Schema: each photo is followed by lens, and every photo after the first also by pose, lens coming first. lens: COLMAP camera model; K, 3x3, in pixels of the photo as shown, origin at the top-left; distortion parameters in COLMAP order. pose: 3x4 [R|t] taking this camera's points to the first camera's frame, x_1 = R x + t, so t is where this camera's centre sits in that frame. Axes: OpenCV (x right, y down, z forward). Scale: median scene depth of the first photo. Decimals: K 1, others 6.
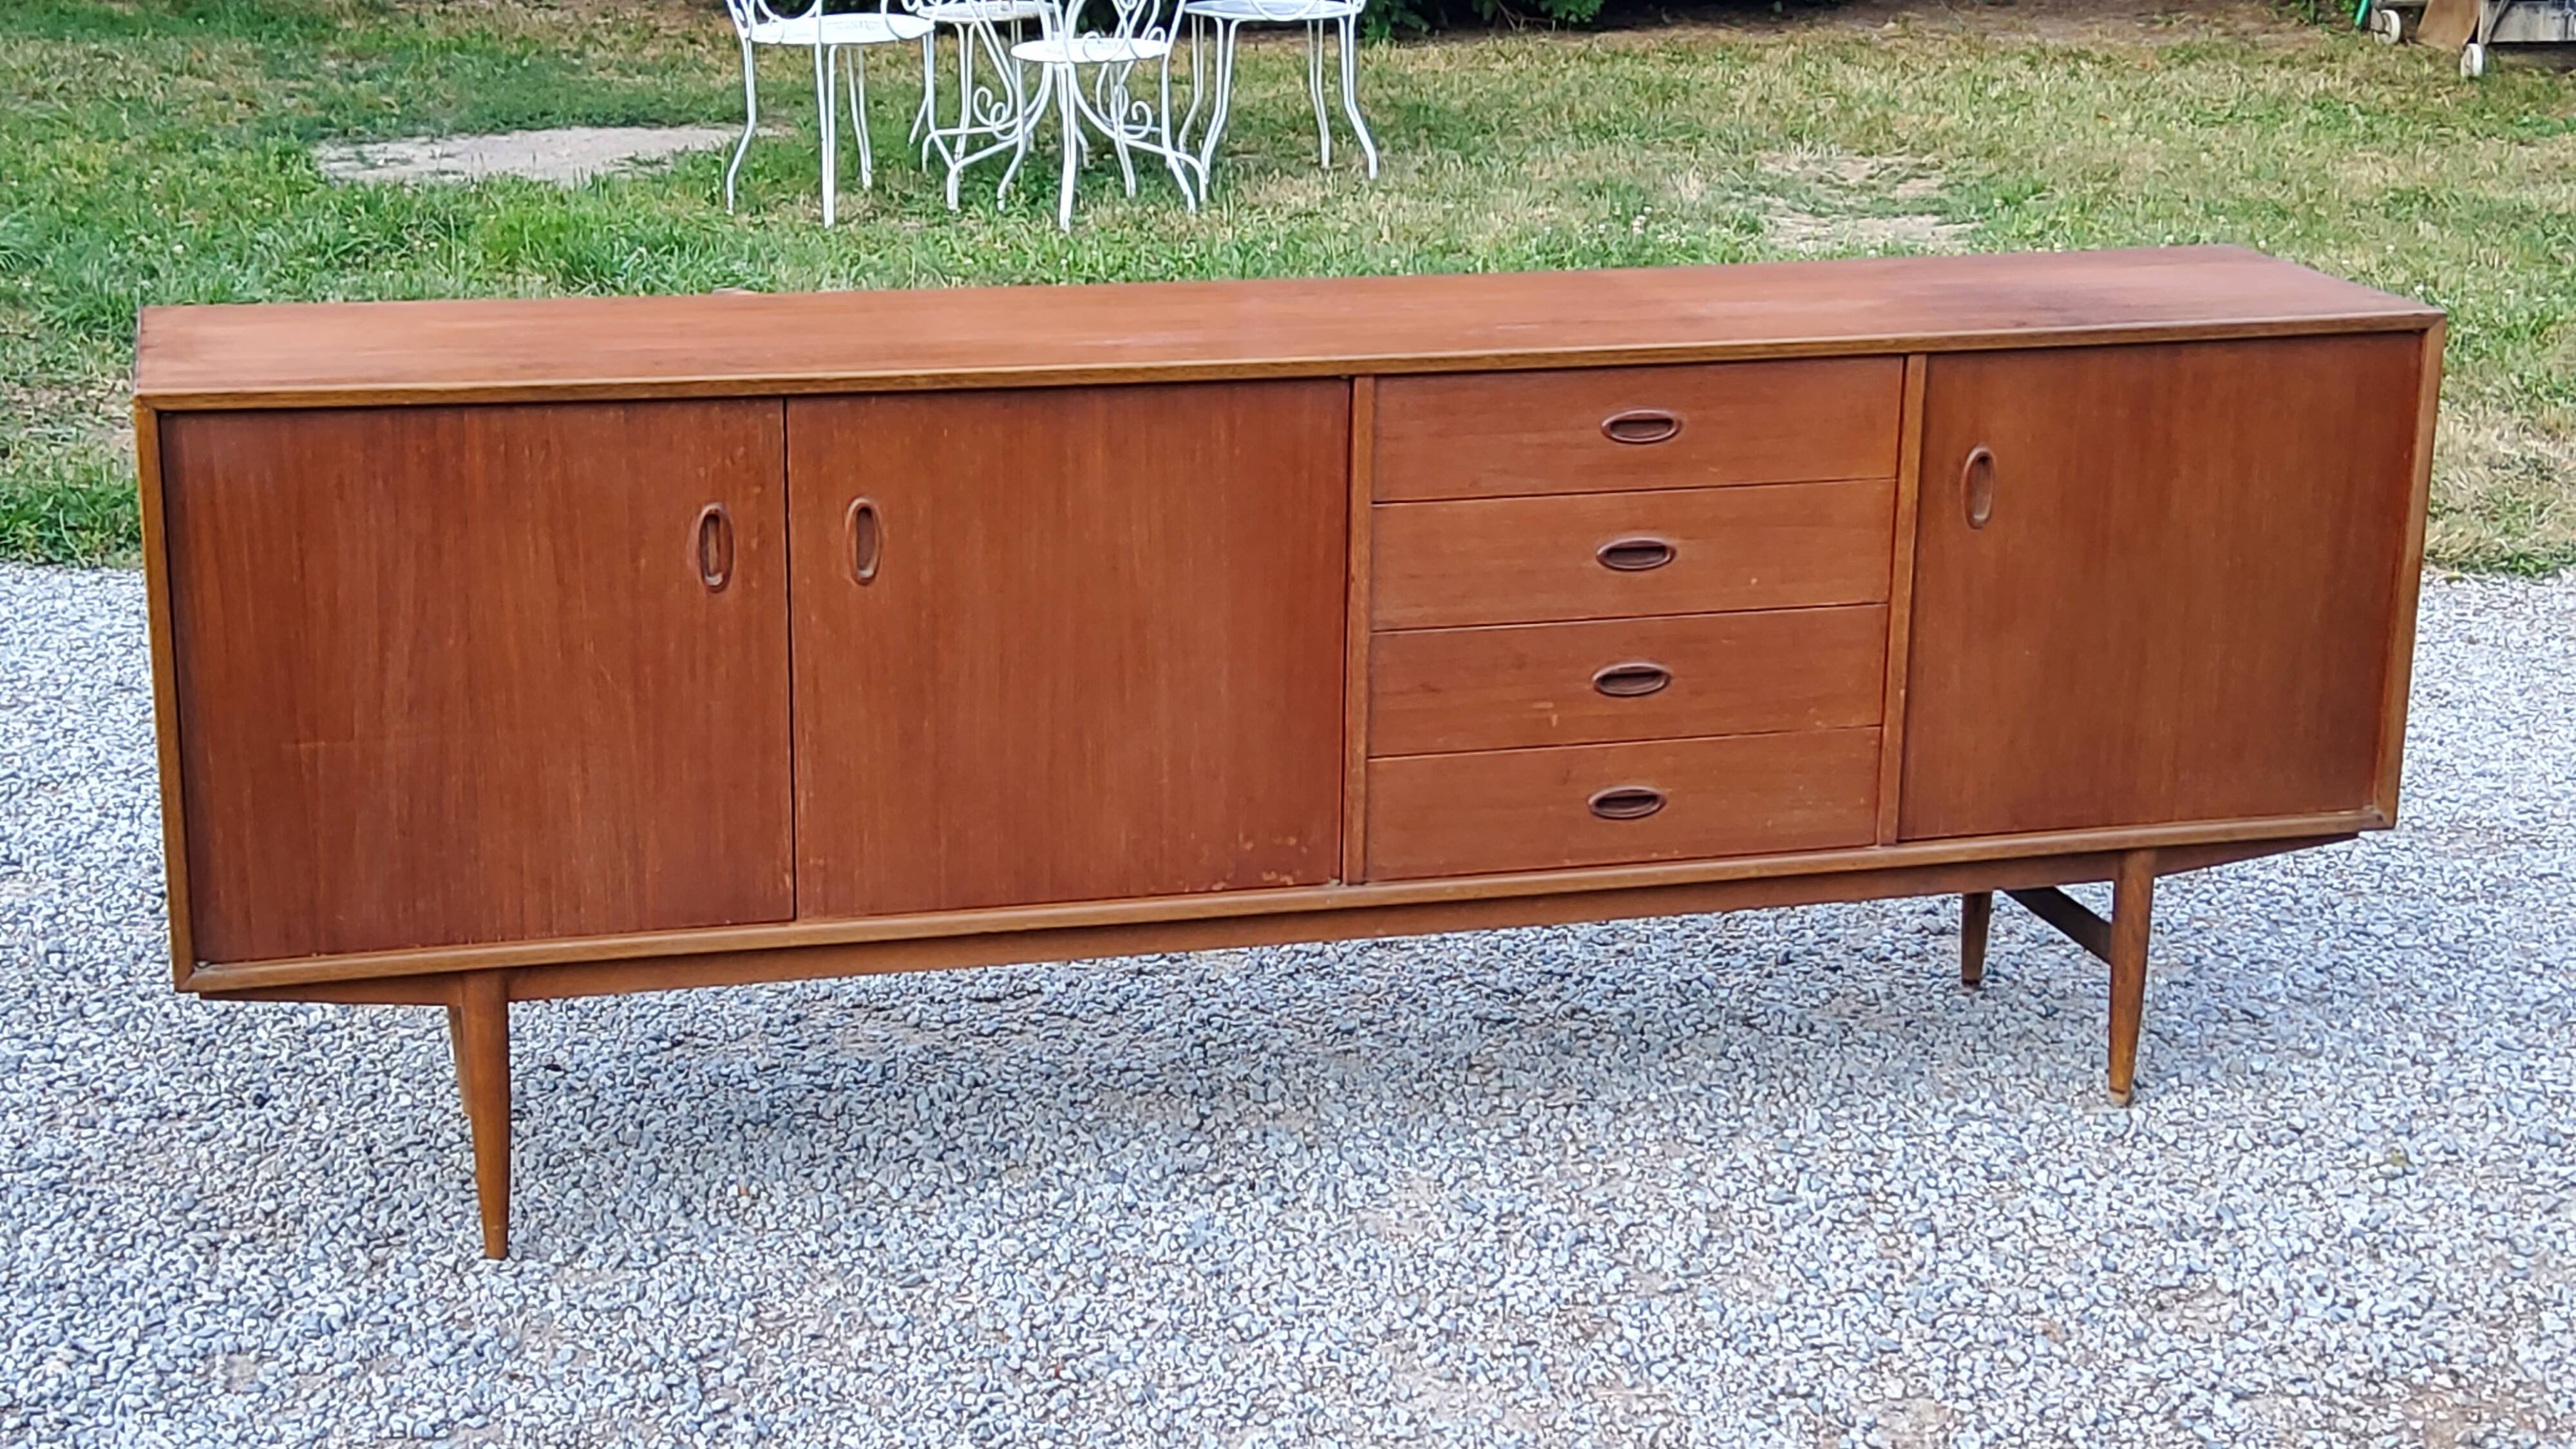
lens RADIAL K [[3831.1, 0, 1267.6], [0, 3831.1, 712.8], [0, 0, 1]] dist [0.105502, 0.000000]
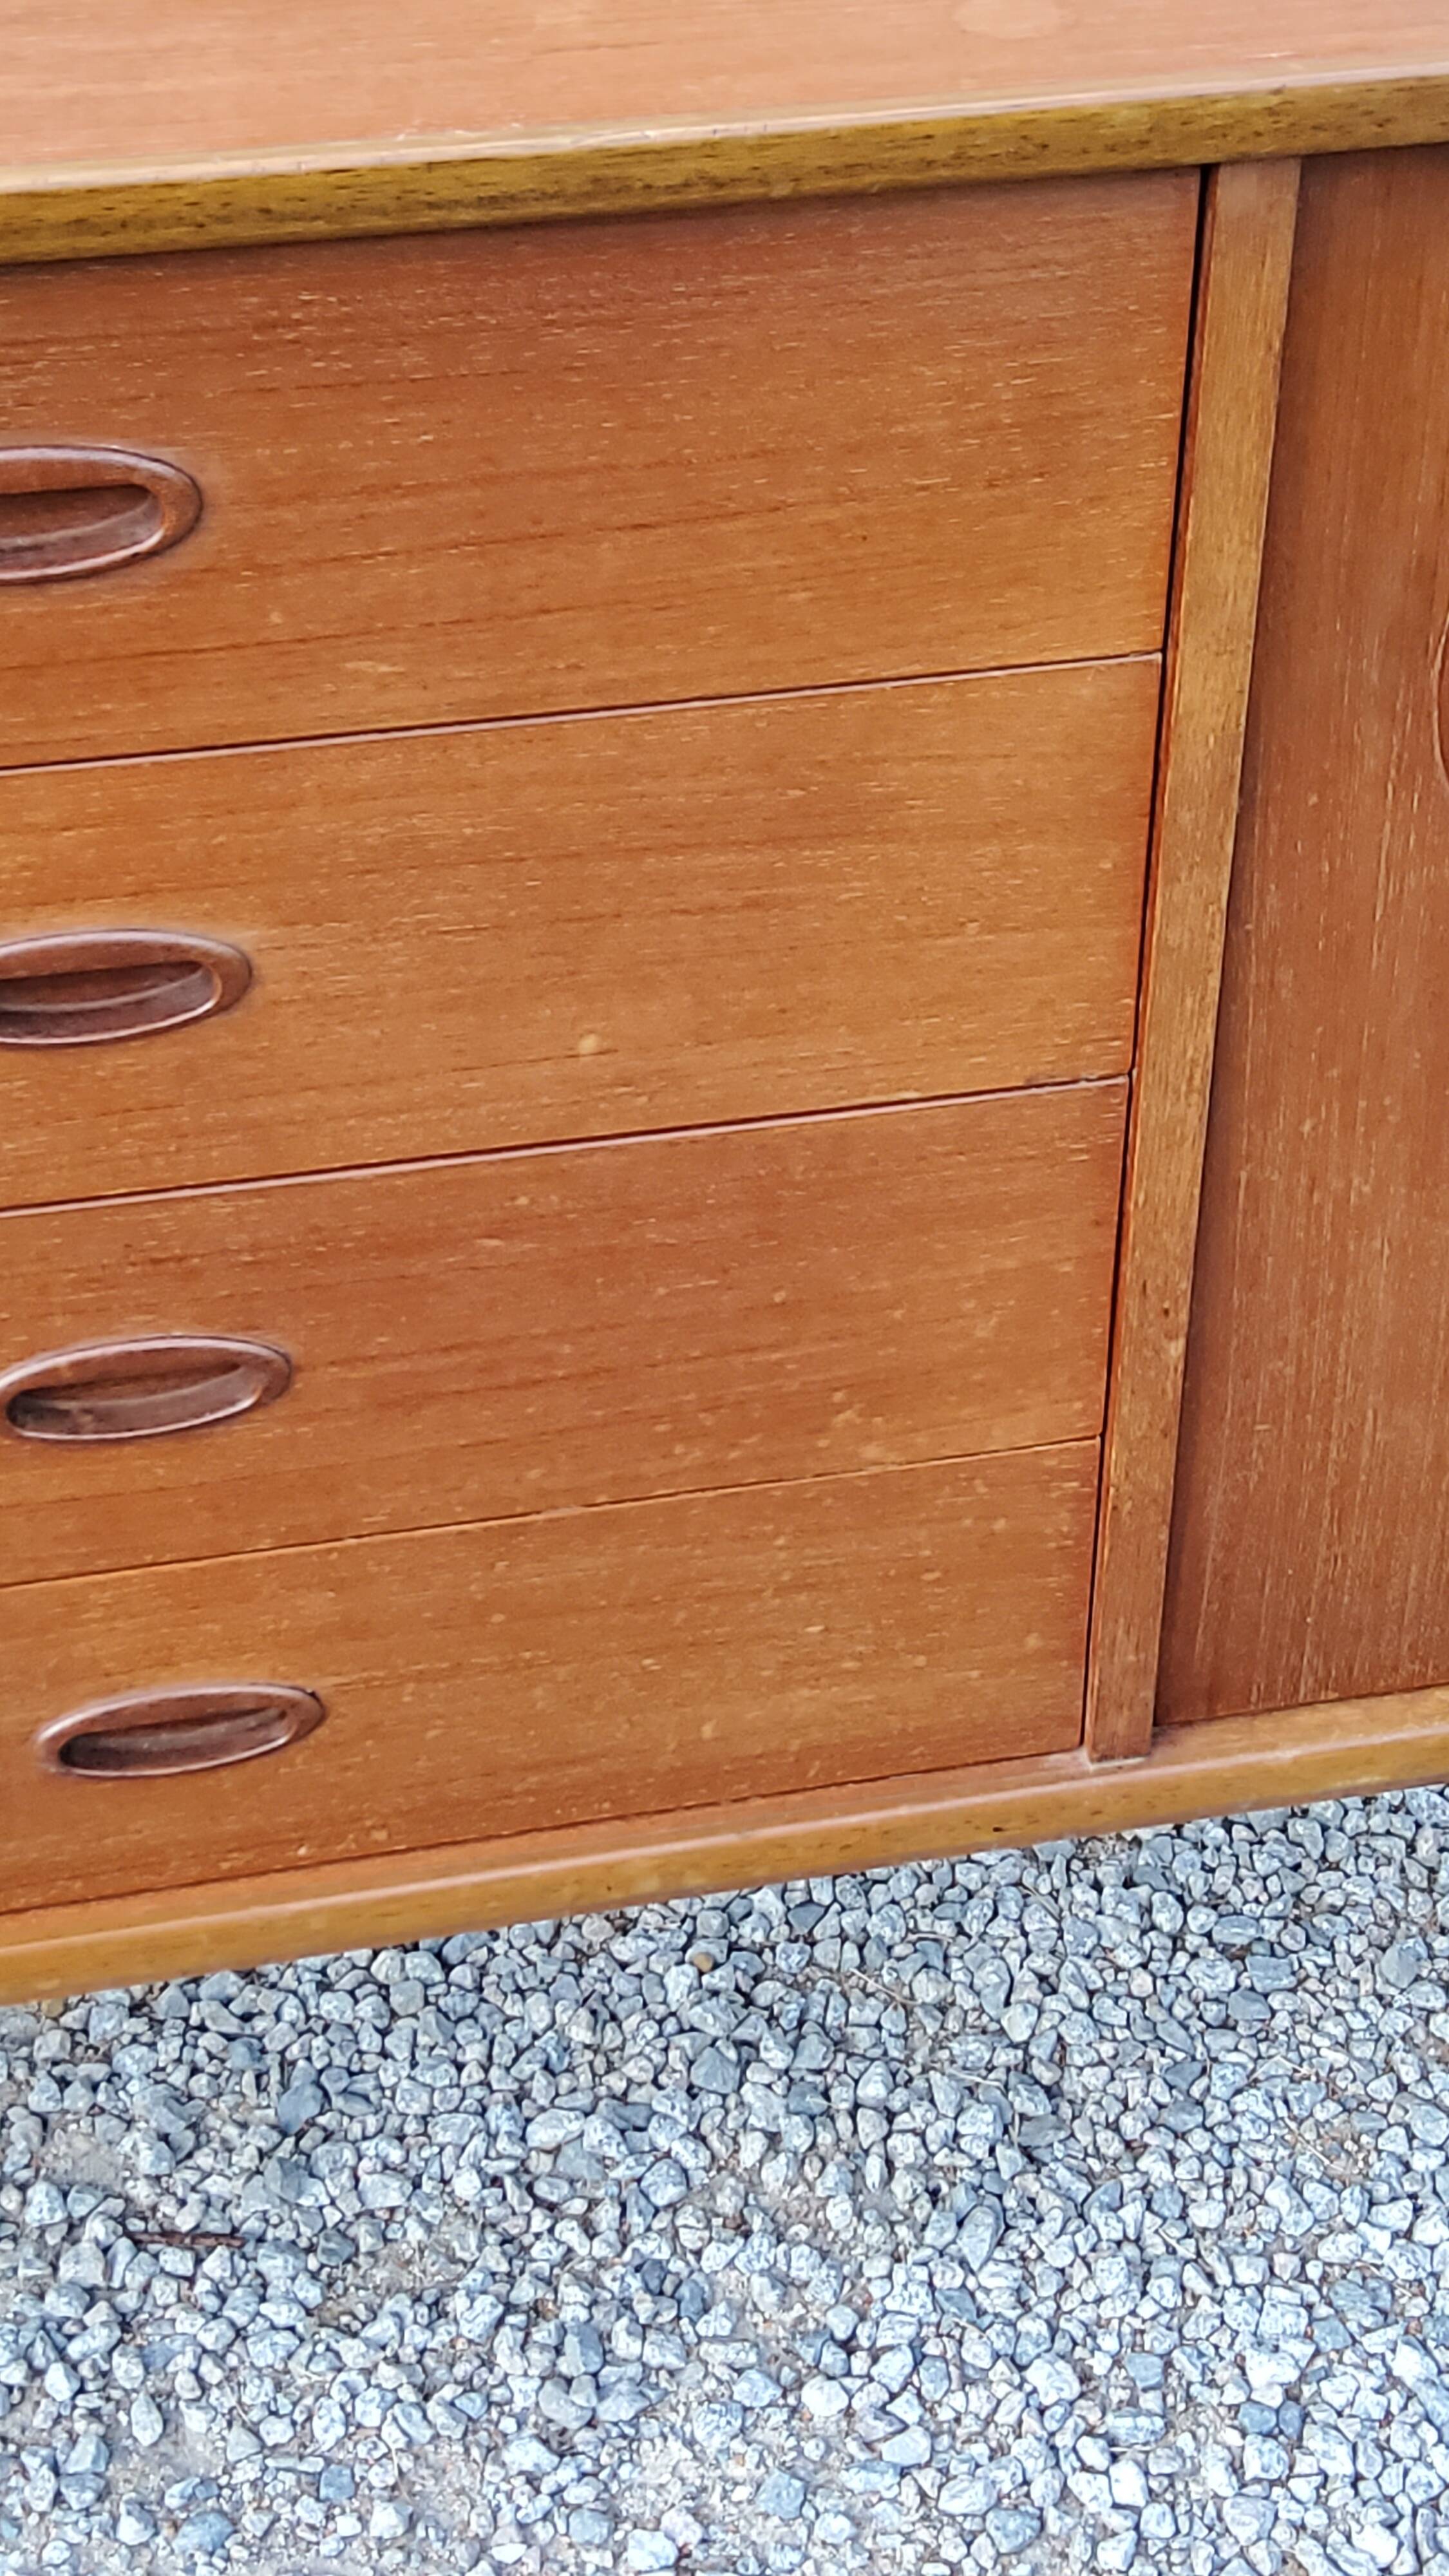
lens RADIAL K [[3831.1, 0, 749.7], [0, 3831.1, 1279.8], [0, 0, 1]] dist [0.105502, 0.000000]
pose [[0.998076, 0.028590, -0.055018, 0.152784], [-0.004771, 0.920123, 0.391601, -0.121249], [0.061819, -0.390585, 0.918489, 0.758523]]
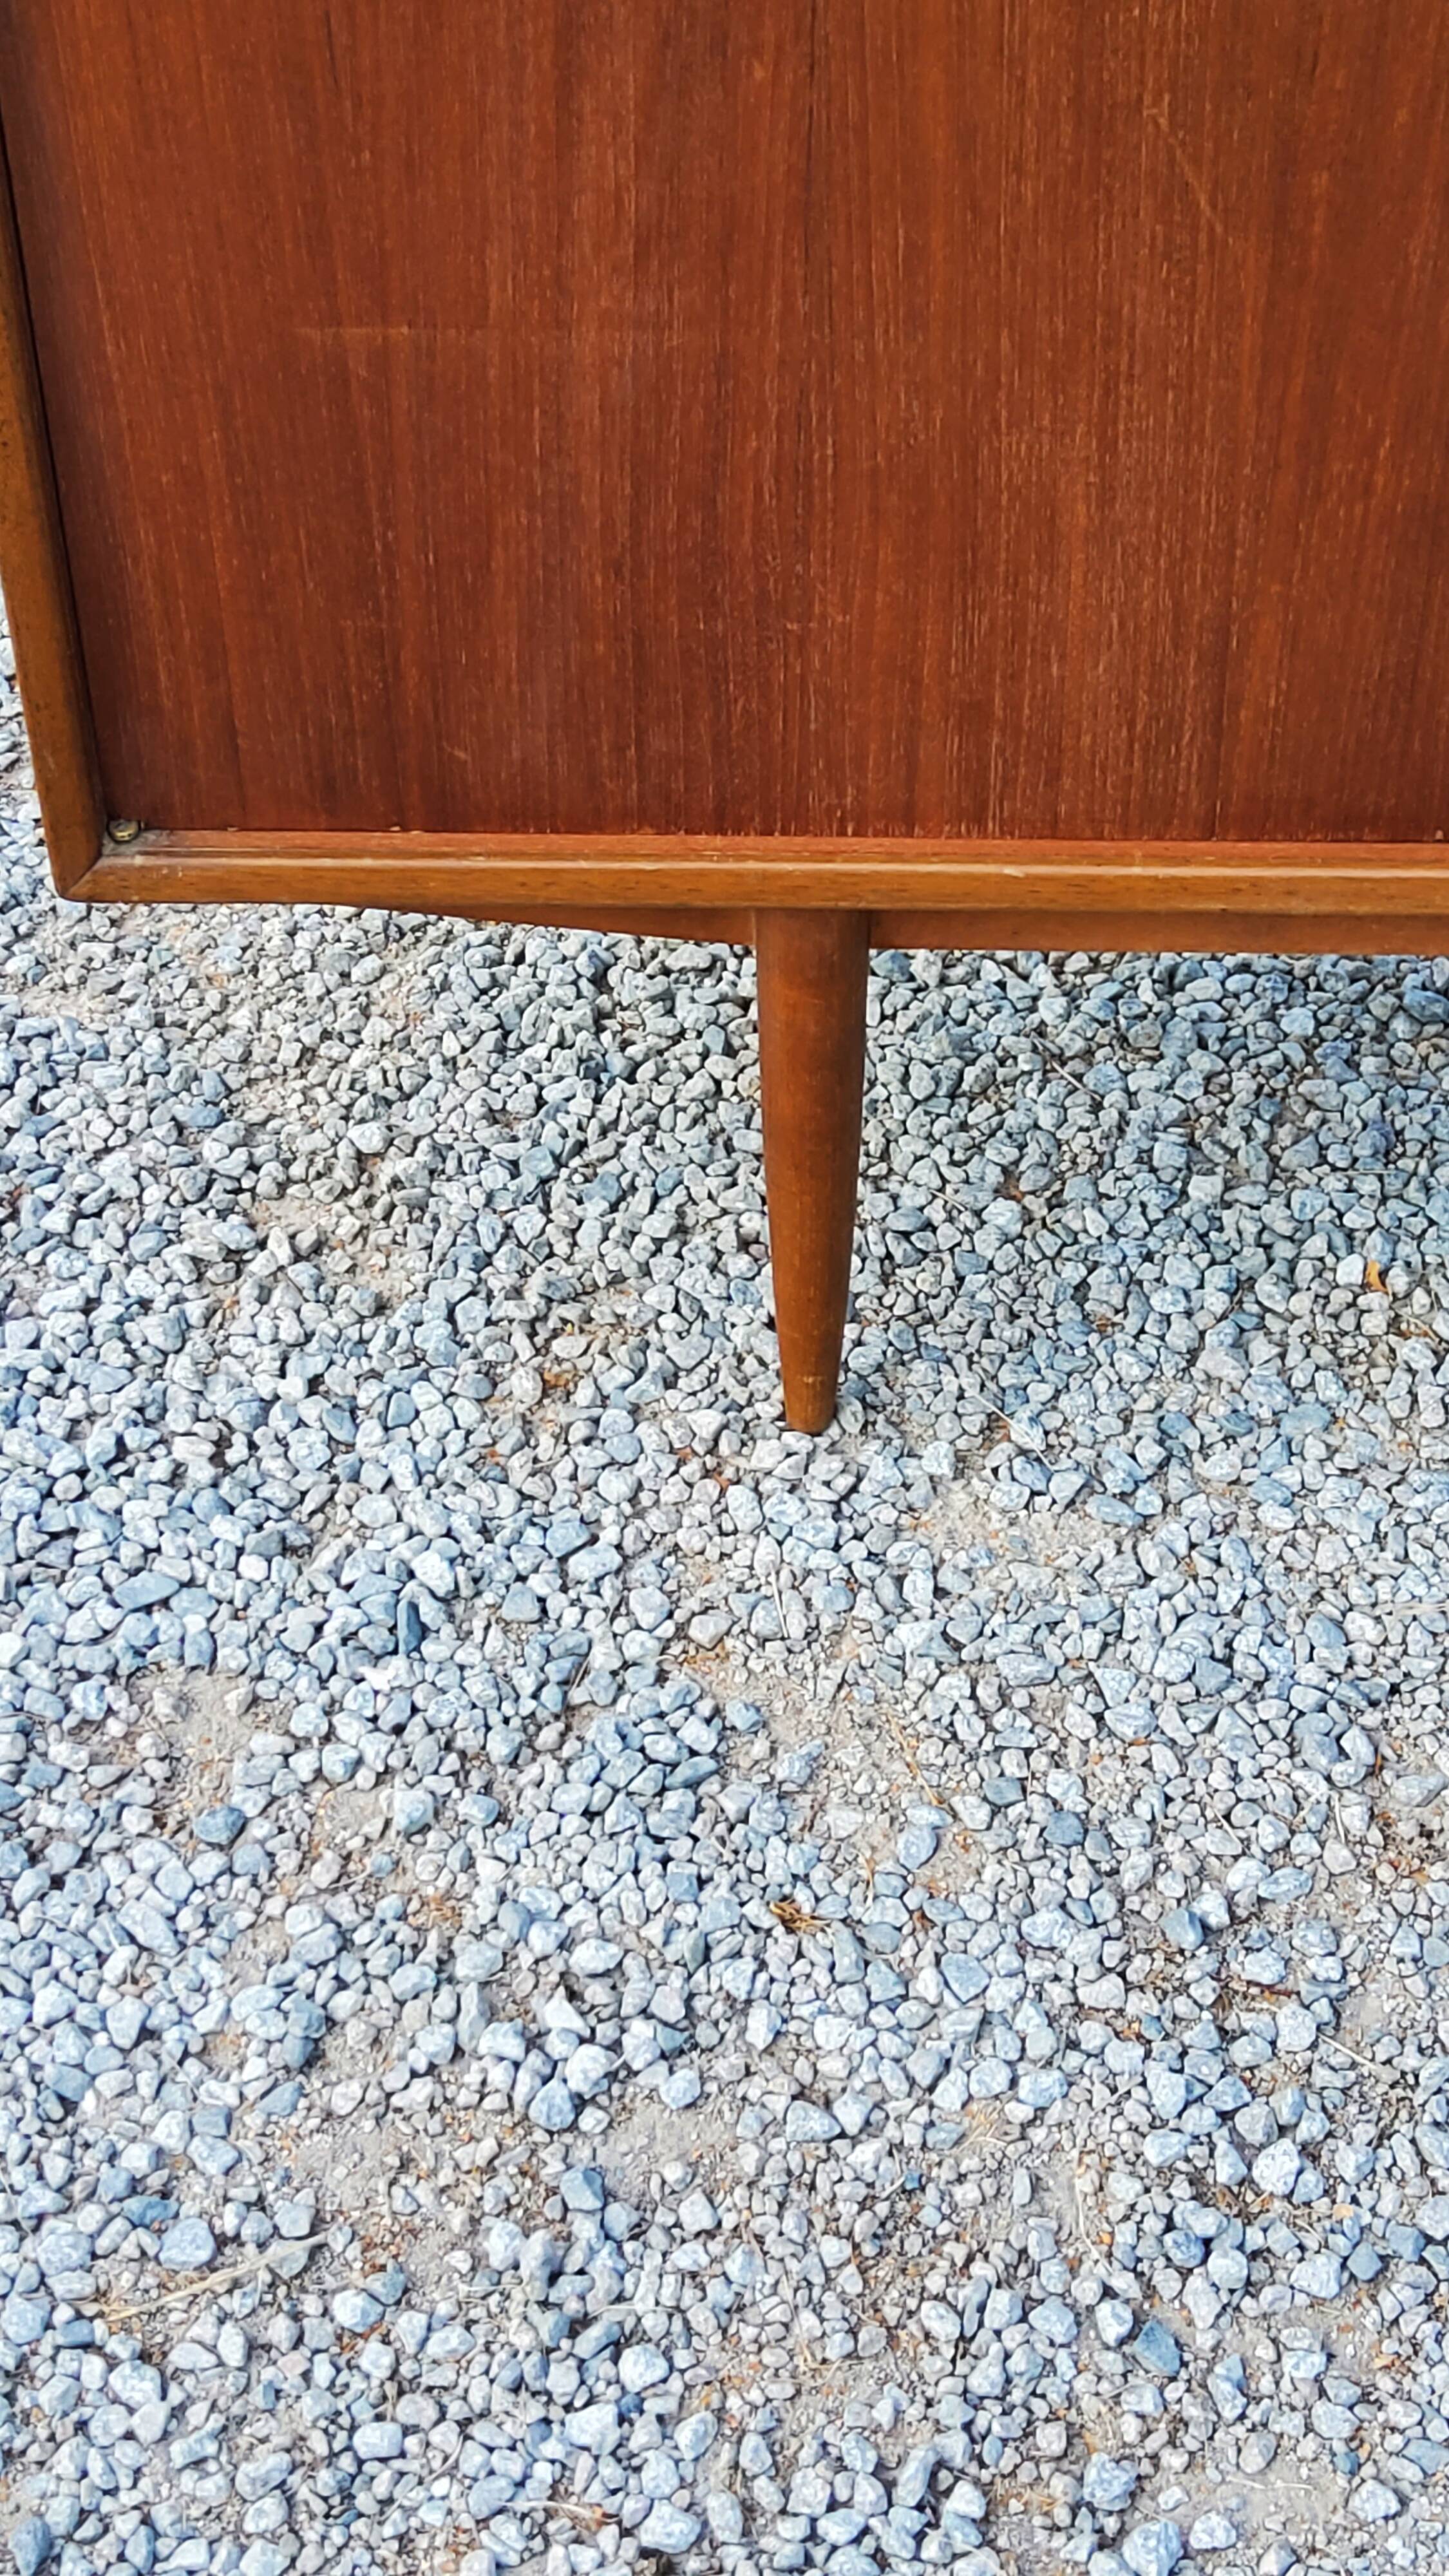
lens RADIAL K [[3831.1, 0, 740.9], [0, 3831.1, 1295.3], [0, 0, 1]] dist [0.105502, 0.000000]
pose [[0.956951, 0.185664, -0.223099, -0.107672], [-0.058554, 0.876334, 0.478132, -0.079819], [0.284281, -0.444486, 0.849480, 0.606676]]
